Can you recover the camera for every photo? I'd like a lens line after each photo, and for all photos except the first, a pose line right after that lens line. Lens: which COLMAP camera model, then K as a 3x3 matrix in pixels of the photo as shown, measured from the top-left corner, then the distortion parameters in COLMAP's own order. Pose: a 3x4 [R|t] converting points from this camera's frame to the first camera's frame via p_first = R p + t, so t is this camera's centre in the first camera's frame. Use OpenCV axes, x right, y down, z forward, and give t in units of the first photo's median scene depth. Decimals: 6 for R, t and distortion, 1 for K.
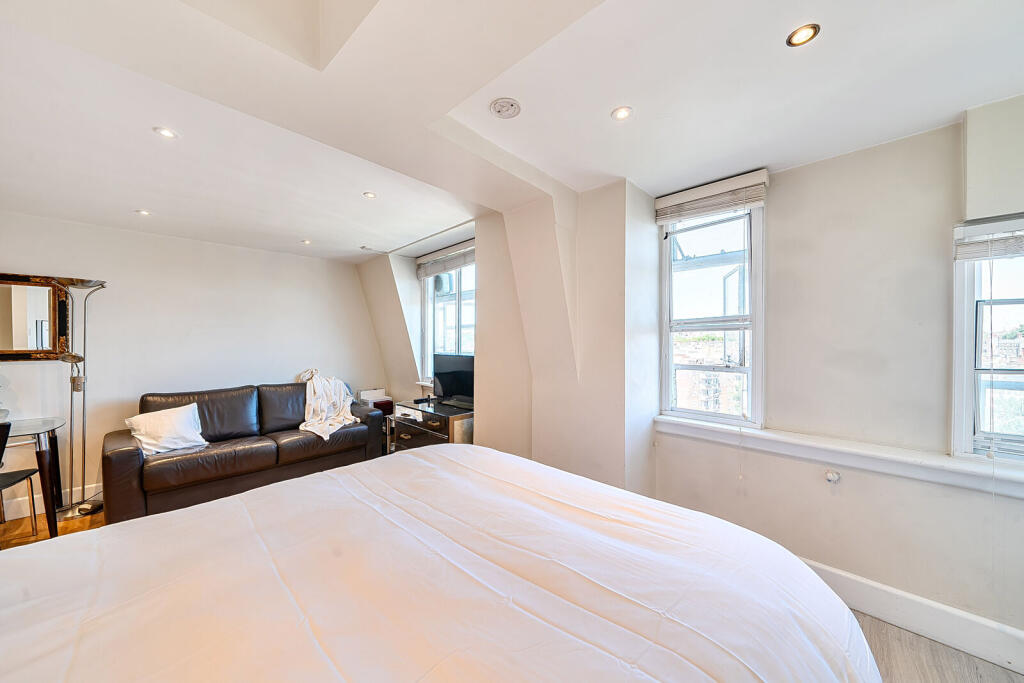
lens RADIAL K [[365.2, 0, 512.0], [0, 365.2, 341.5], [0, 0, 1]] dist [-0.000677, -0.000047]
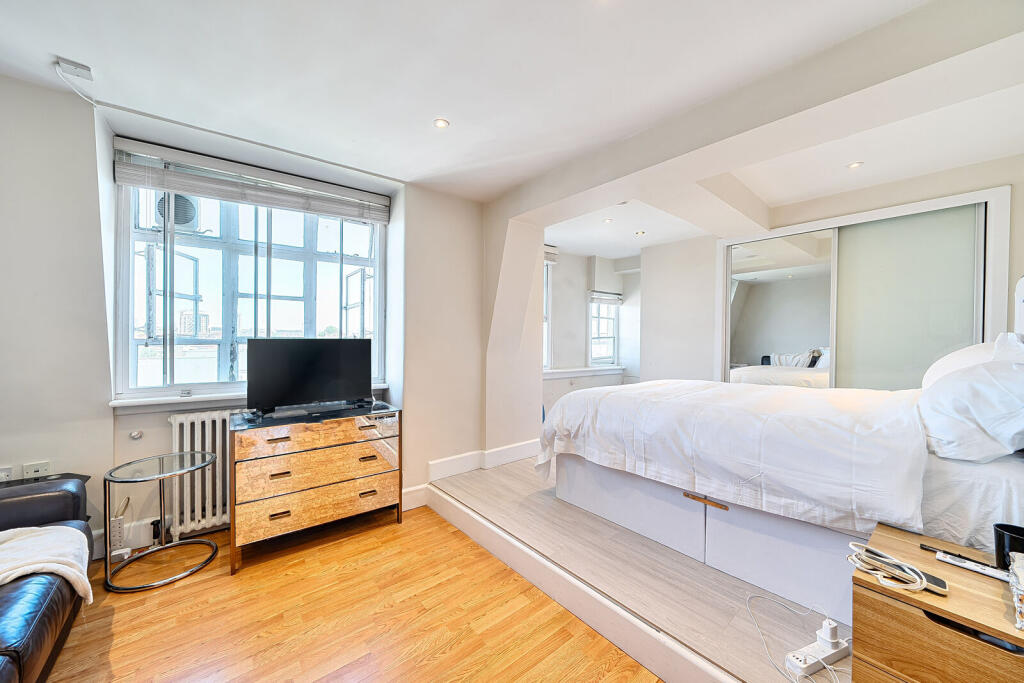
lens RADIAL K [[372.4, 0, 512.0], [0, 372.4, 341.5], [0, 0, 1]] dist [-0.004901, 0.000208]
pose [[0.113225, -0.005304, 0.993555, -0.926219], [-0.001282, 0.999984, 0.005485, 0.041037], [-0.993569, -0.001894, 0.113216, 0.618247]]
